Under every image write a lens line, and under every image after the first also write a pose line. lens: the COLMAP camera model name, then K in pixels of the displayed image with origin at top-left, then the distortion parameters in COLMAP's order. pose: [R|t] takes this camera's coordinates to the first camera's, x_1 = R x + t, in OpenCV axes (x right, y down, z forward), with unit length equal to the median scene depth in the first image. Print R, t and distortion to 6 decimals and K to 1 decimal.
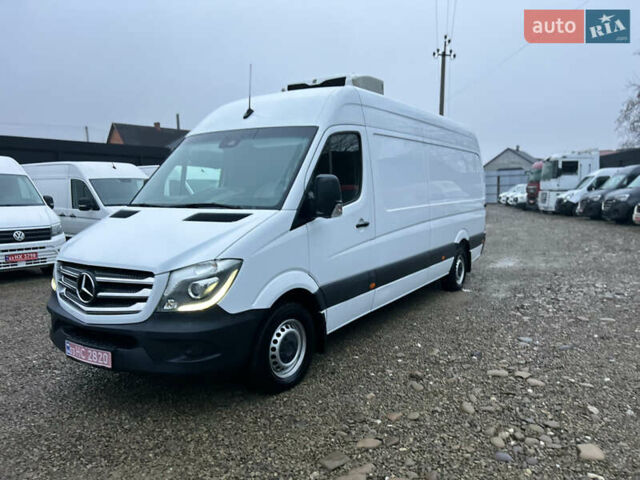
lens RADIAL K [[478.9, 0, 331.0], [0, 478.9, 246.0], [0, 0, 1]] dist [0.056687, -0.054178]
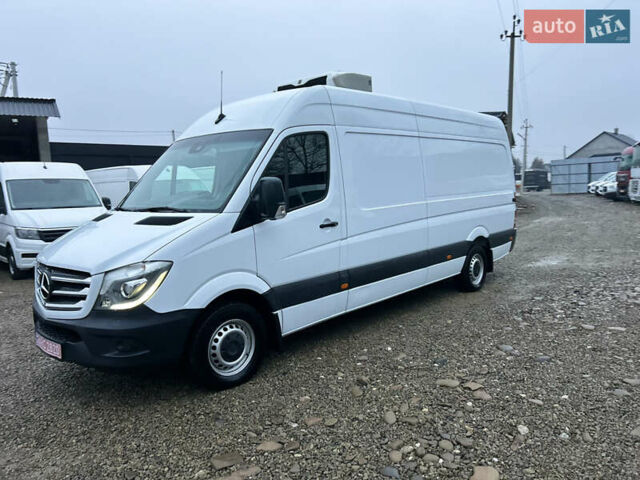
lens RADIAL K [[478.9, 0, 312.4], [0, 478.9, 240.4], [0, 0, 1]] dist [0.056687, -0.054178]
pose [[0.979808, -0.001443, -0.199934, 0.251317], [0.001602, 0.999999, 0.000637, -0.014201], [0.199933, -0.000945, 0.979809, 0.022610]]
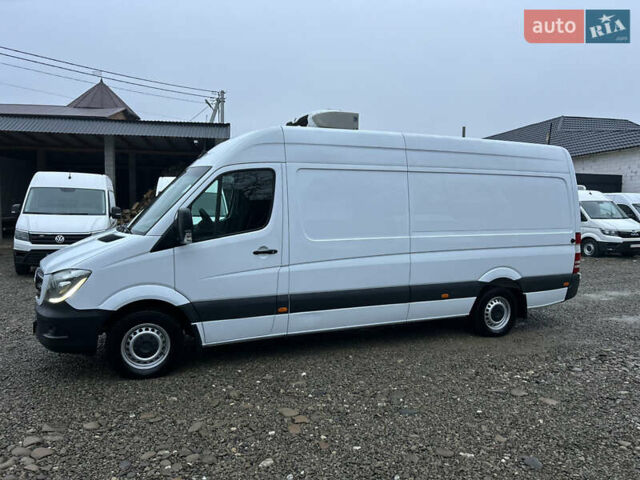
lens RADIAL K [[478.9, 0, 321.0], [0, 478.9, 238.9], [0, 0, 1]] dist [0.056687, -0.054178]
pose [[0.823441, 0.069007, -0.563191, 0.858443], [-0.089788, 0.995918, -0.009251, -0.083061], [0.560253, 0.058186, 0.826275, 0.175682]]
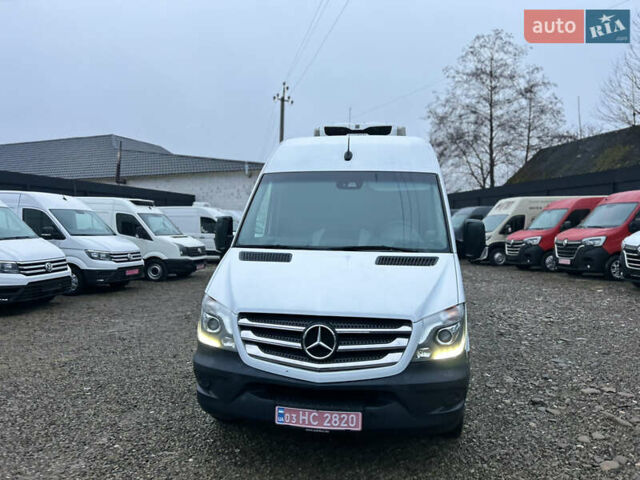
lens RADIAL K [[478.9, 0, 322.3], [0, 478.9, 241.3], [0, 0, 1]] dist [0.056687, -0.054178]
pose [[0.915925, 0.008581, 0.401259, -0.675052], [0.023117, 0.996984, -0.074087, -0.026431], [-0.400684, 0.077134, 0.912964, 0.135958]]
